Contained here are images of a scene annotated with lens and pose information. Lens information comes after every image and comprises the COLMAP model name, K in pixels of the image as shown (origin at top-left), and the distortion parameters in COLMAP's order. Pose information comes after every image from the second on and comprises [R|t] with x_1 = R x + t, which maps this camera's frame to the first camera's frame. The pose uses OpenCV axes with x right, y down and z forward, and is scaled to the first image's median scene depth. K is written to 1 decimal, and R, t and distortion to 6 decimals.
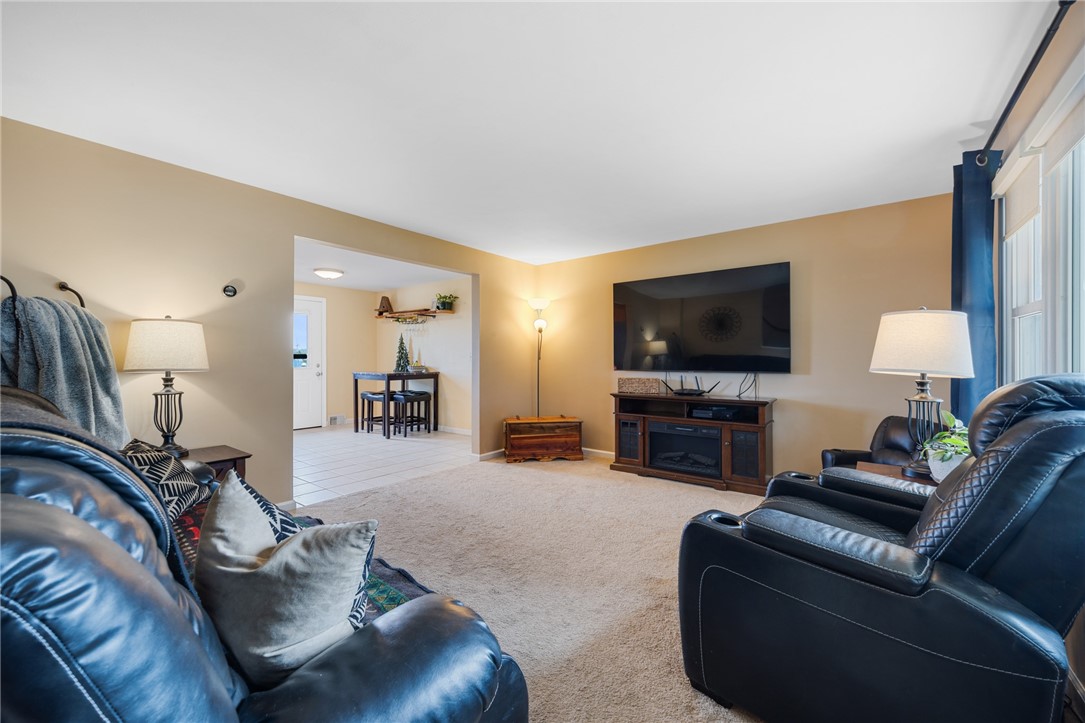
lens RADIAL K [[423.0, 0, 541.2], [0, 423.0, 353.8], [0, 0, 1]] dist [0.000419, 0.000018]
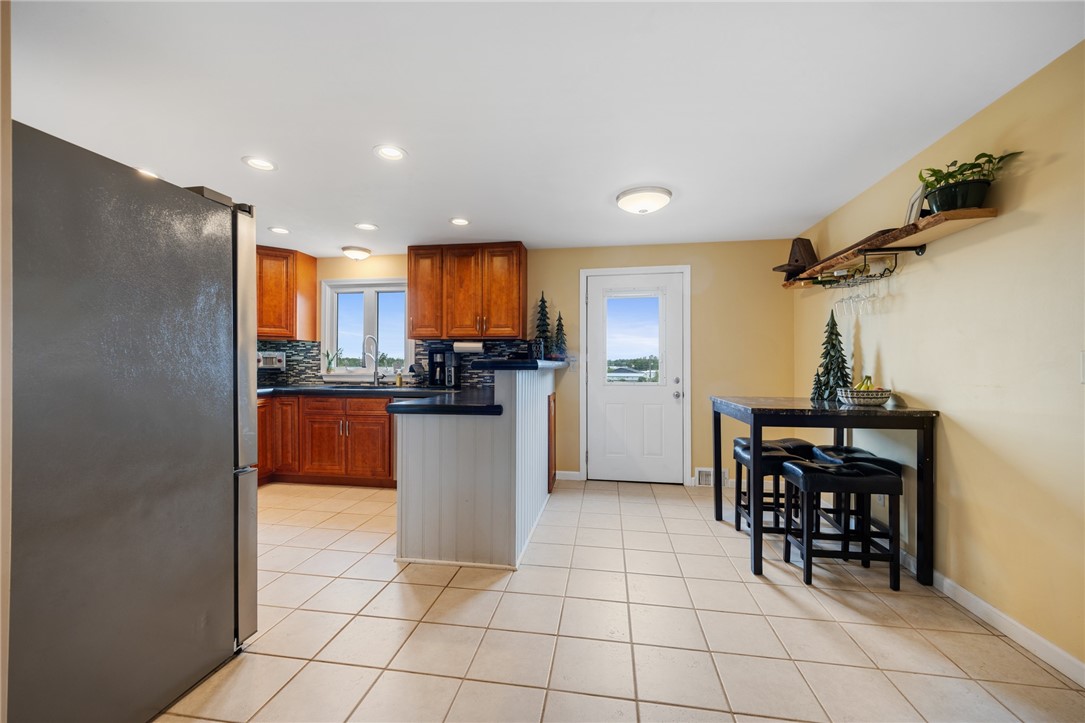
lens RADIAL K [[429.5, 0, 539.1], [0, 429.5, 363.1], [0, 0, 1]] dist [0.000480, 0.000034]
pose [[0.479427, -0.005780, -0.877563, -0.095968], [0.005292, 0.999979, -0.003695, 0.004677], [0.877566, -0.002872, 0.479448, 0.563073]]
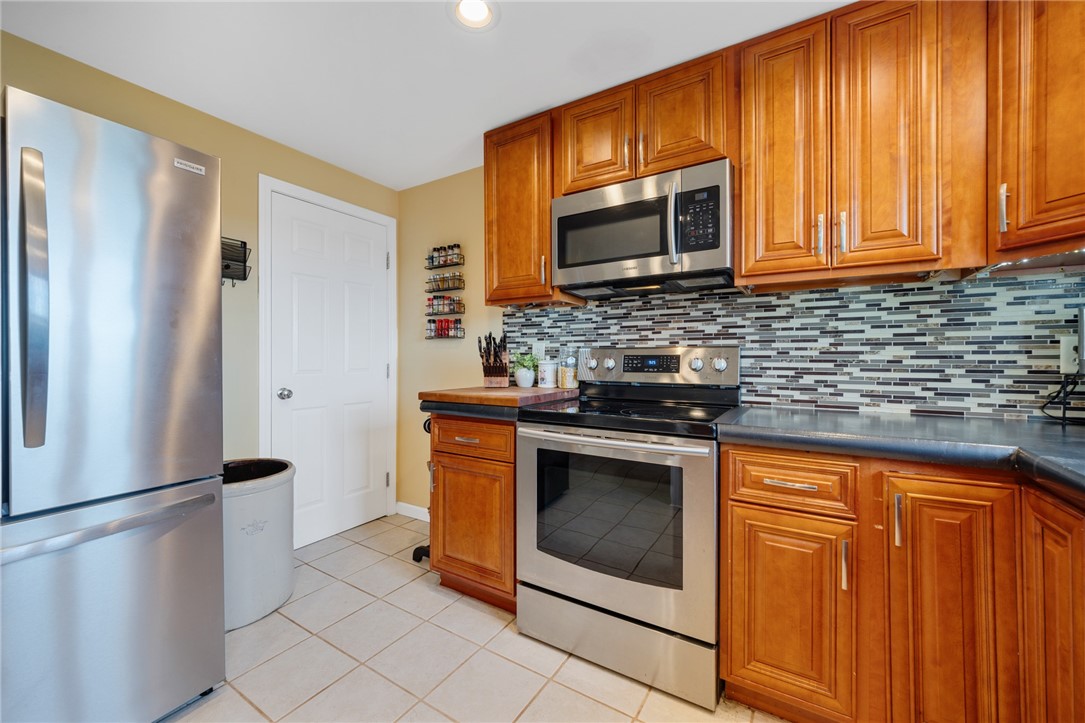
lens RADIAL K [[431.7, 0, 542.2], [0, 431.7, 359.0], [0, 0, 1]] dist [-0.000644, -0.000204]
pose [[-0.995175, -0.000852, -0.098114, -0.634464], [-0.000823, 1.000000, -0.000336, 0.005631], [0.098115, -0.000254, -0.995175, 0.659326]]
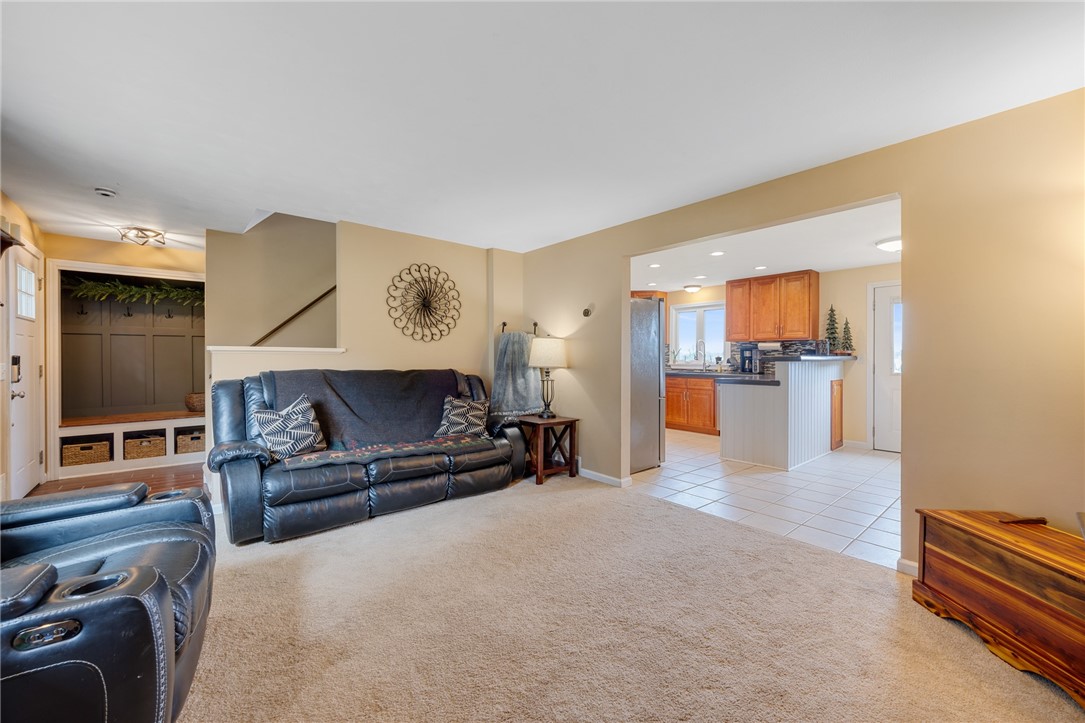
lens RADIAL K [[429.5, 0, 539.1], [0, 429.5, 363.1], [0, 0, 1]] dist [0.000480, 0.000034]
pose [[-0.204715, 0.009556, -0.978775, 0.296816], [0.005223, 0.999949, 0.008671, 0.003826], [0.978808, -0.003337, -0.204755, 0.481429]]
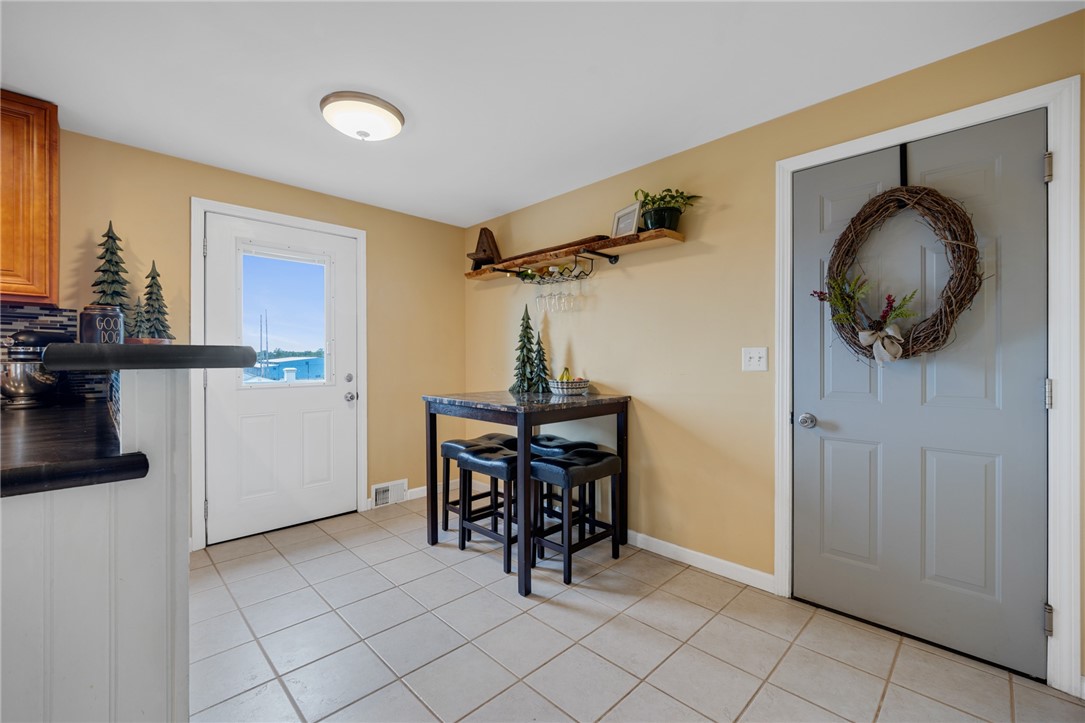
lens RADIAL K [[450.2, 0, 539.7], [0, 450.2, 357.2], [0, 0, 1]] dist [-0.001624, -0.000372]
pose [[0.991145, -0.002752, -0.132752, -0.270140], [0.003122, 0.999992, 0.002584, 0.004948], [0.132744, -0.002975, 0.991146, 0.568767]]
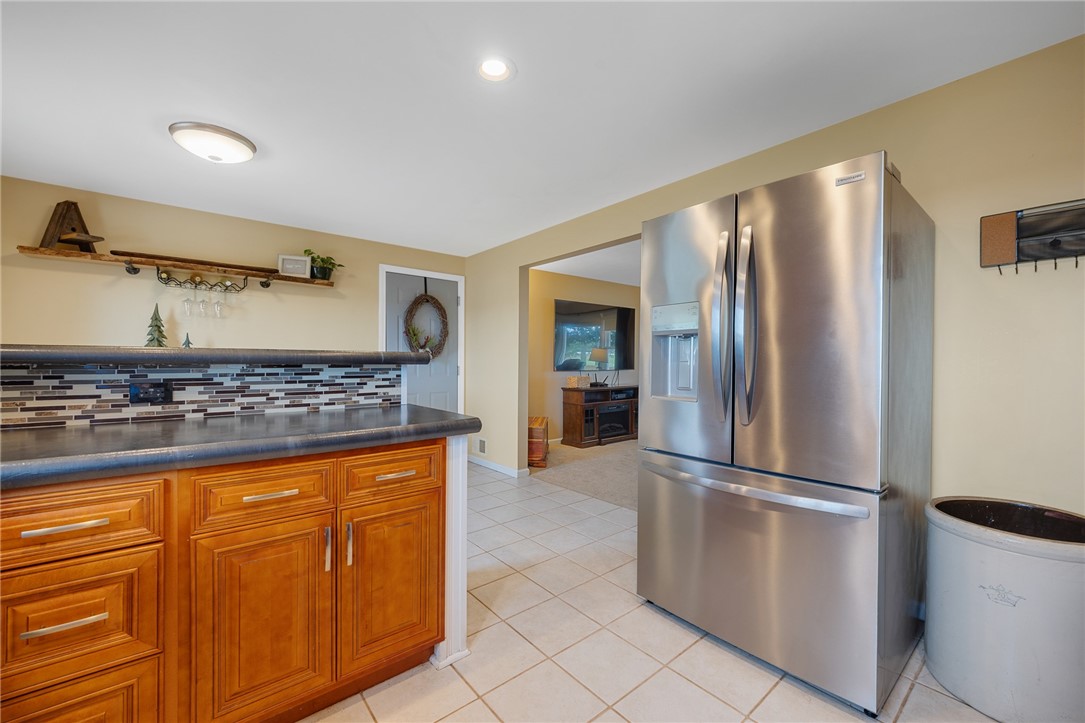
lens RADIAL K [[431.7, 0, 542.2], [0, 431.7, 359.0], [0, 0, 1]] dist [-0.000644, -0.000204]
pose [[0.214899, 0.003654, 0.976629, -0.726115], [-0.012479, 0.999922, -0.000995, 0.004167], [-0.976556, -0.011973, 0.214928, 0.538263]]
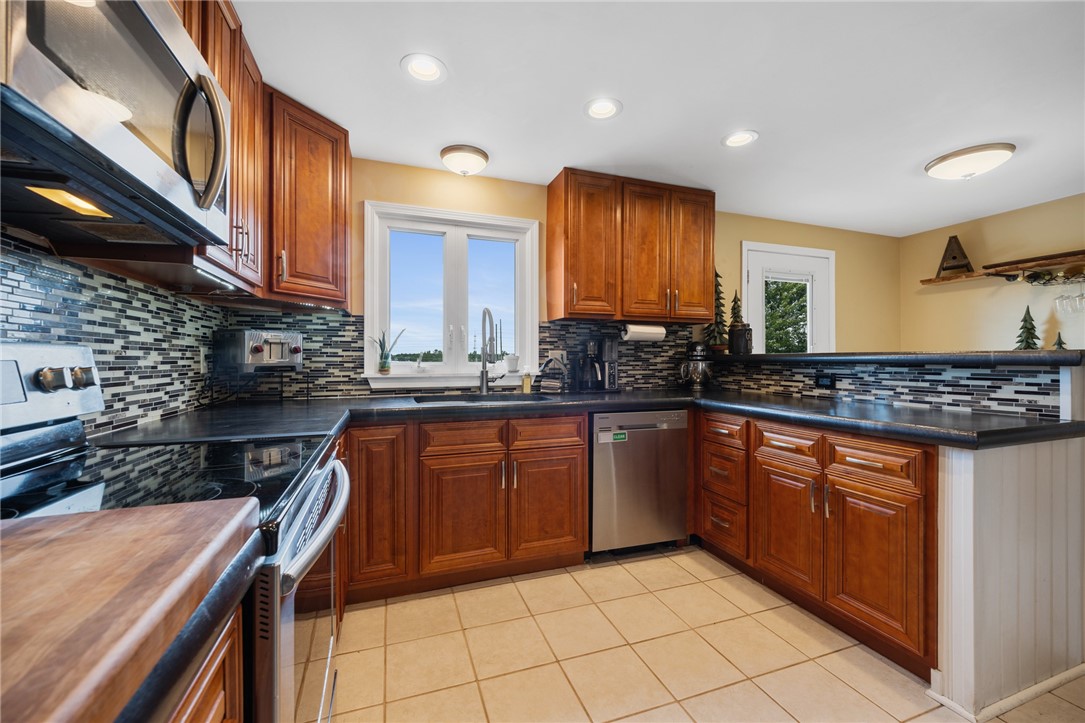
lens RADIAL K [[431.7, 0, 542.2], [0, 431.7, 359.0], [0, 0, 1]] dist [-0.000644, -0.000204]
pose [[0.842722, -0.003403, -0.538339, -0.551373], [0.006003, 0.999977, 0.003075, 0.002825], [0.538316, -0.005823, 0.842723, 0.352004]]
